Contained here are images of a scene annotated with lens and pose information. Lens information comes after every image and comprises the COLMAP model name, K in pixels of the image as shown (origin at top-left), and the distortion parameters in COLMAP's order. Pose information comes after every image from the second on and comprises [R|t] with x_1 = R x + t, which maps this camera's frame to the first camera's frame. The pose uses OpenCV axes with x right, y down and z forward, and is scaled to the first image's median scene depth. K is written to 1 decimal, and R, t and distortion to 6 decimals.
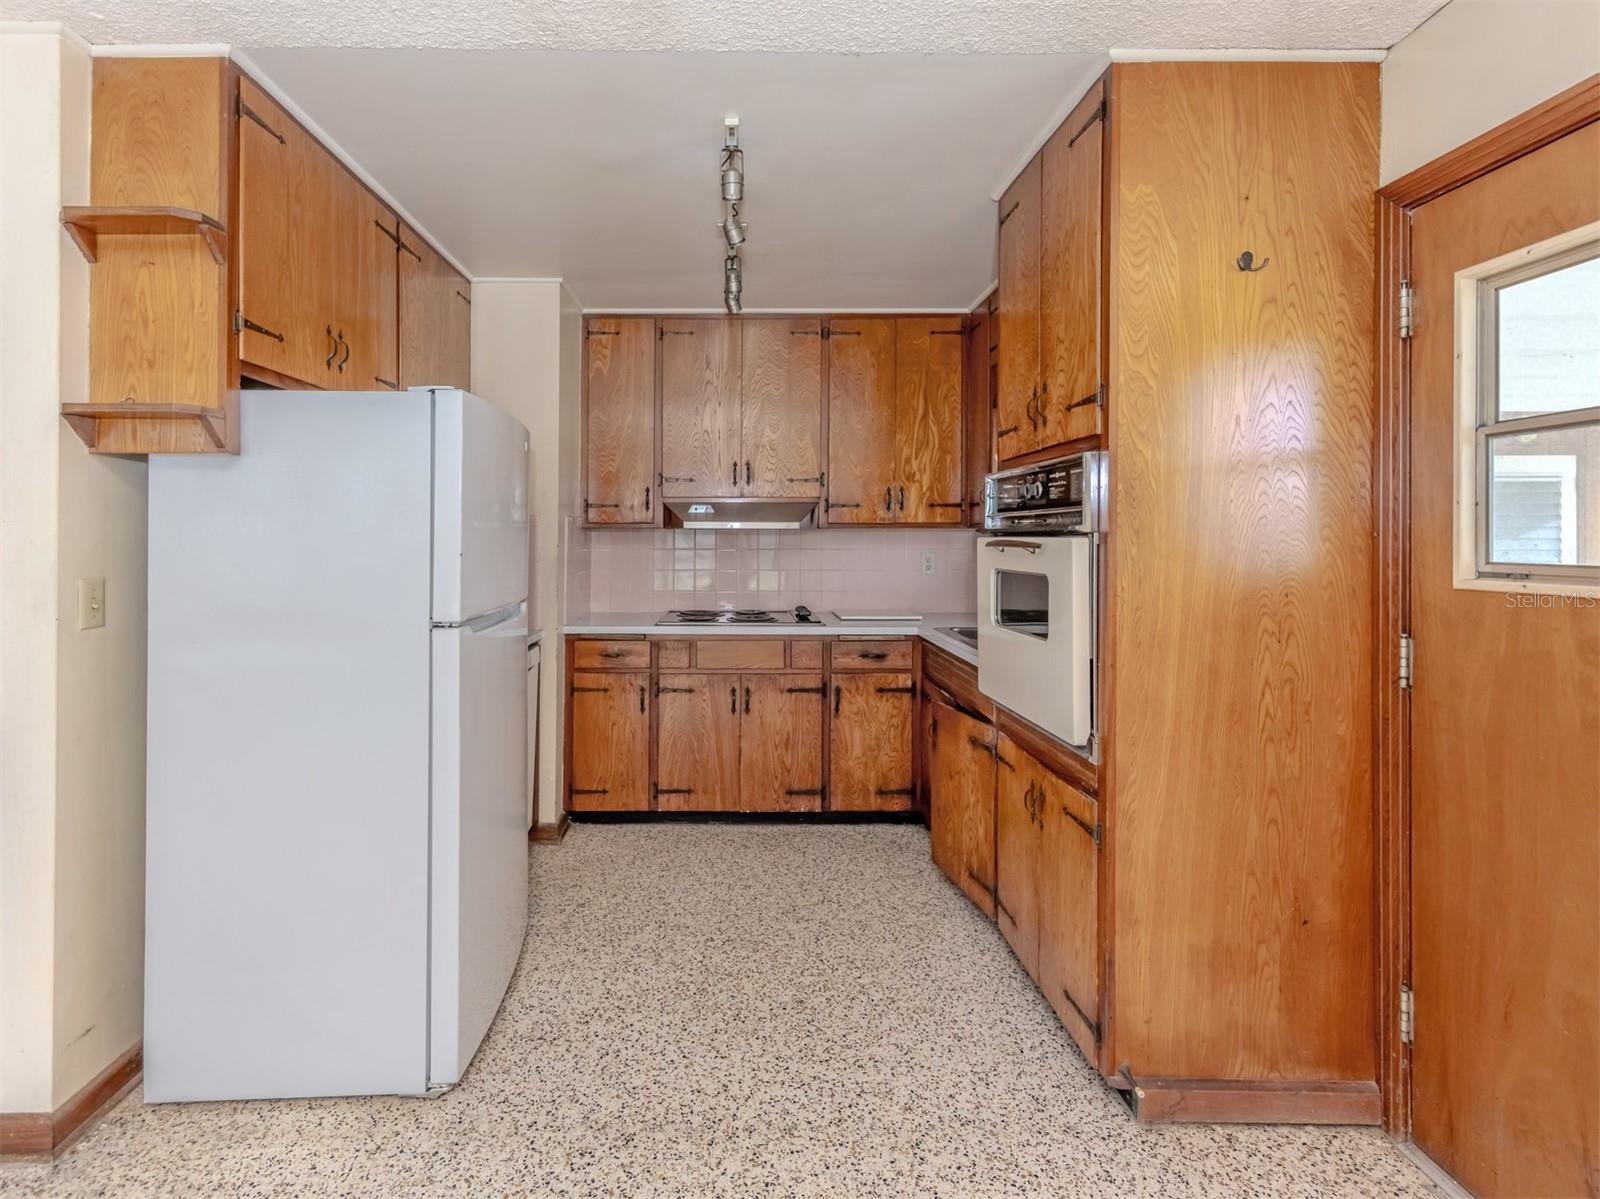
lens RADIAL K [[780.2, 0, 737.5], [0, 780.2, 535.0], [0, 0, 1]] dist [0.005257, -0.001185]
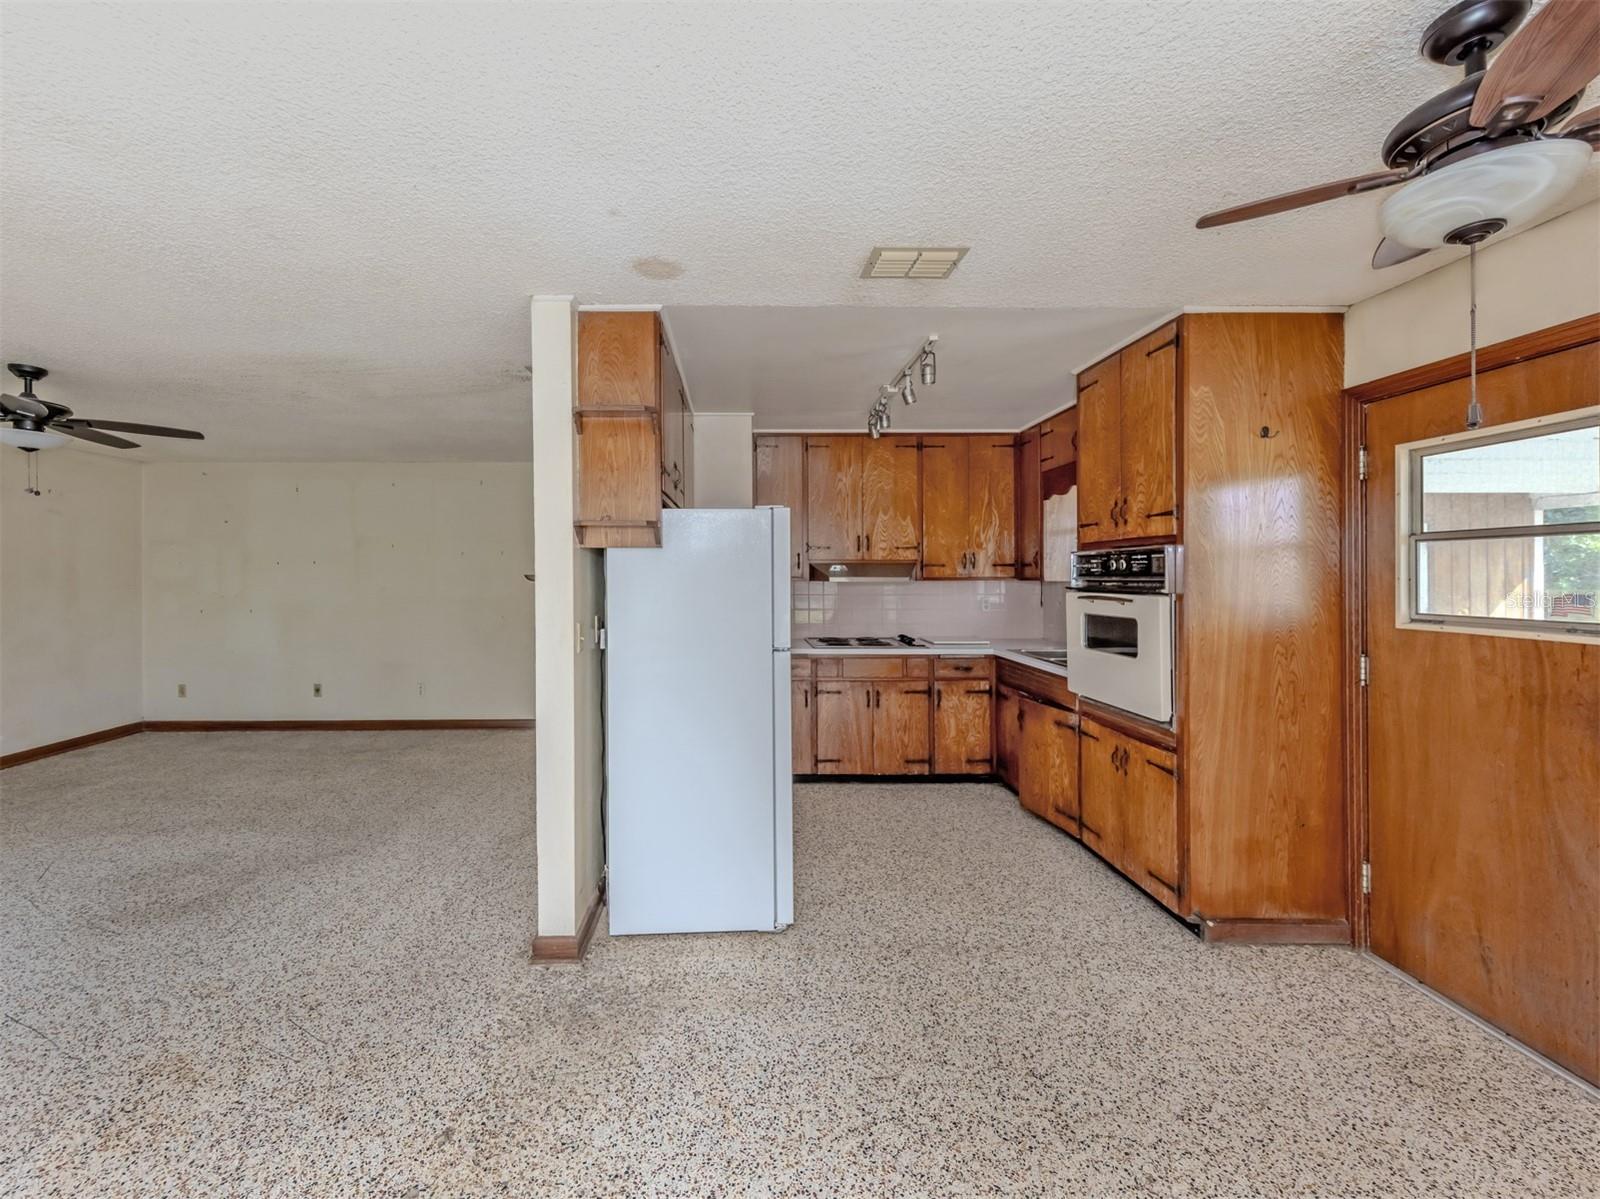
lens RADIAL K [[627.1, 0, 740.2], [0, 627.1, 572.2], [0, 0, 1]] dist [0.005870, -0.000625]
pose [[0.999988, -0.001939, 0.004489, -0.373457], [0.001944, 0.999998, -0.001006, -0.038649], [-0.004487, 0.001014, 0.999989, -0.267805]]
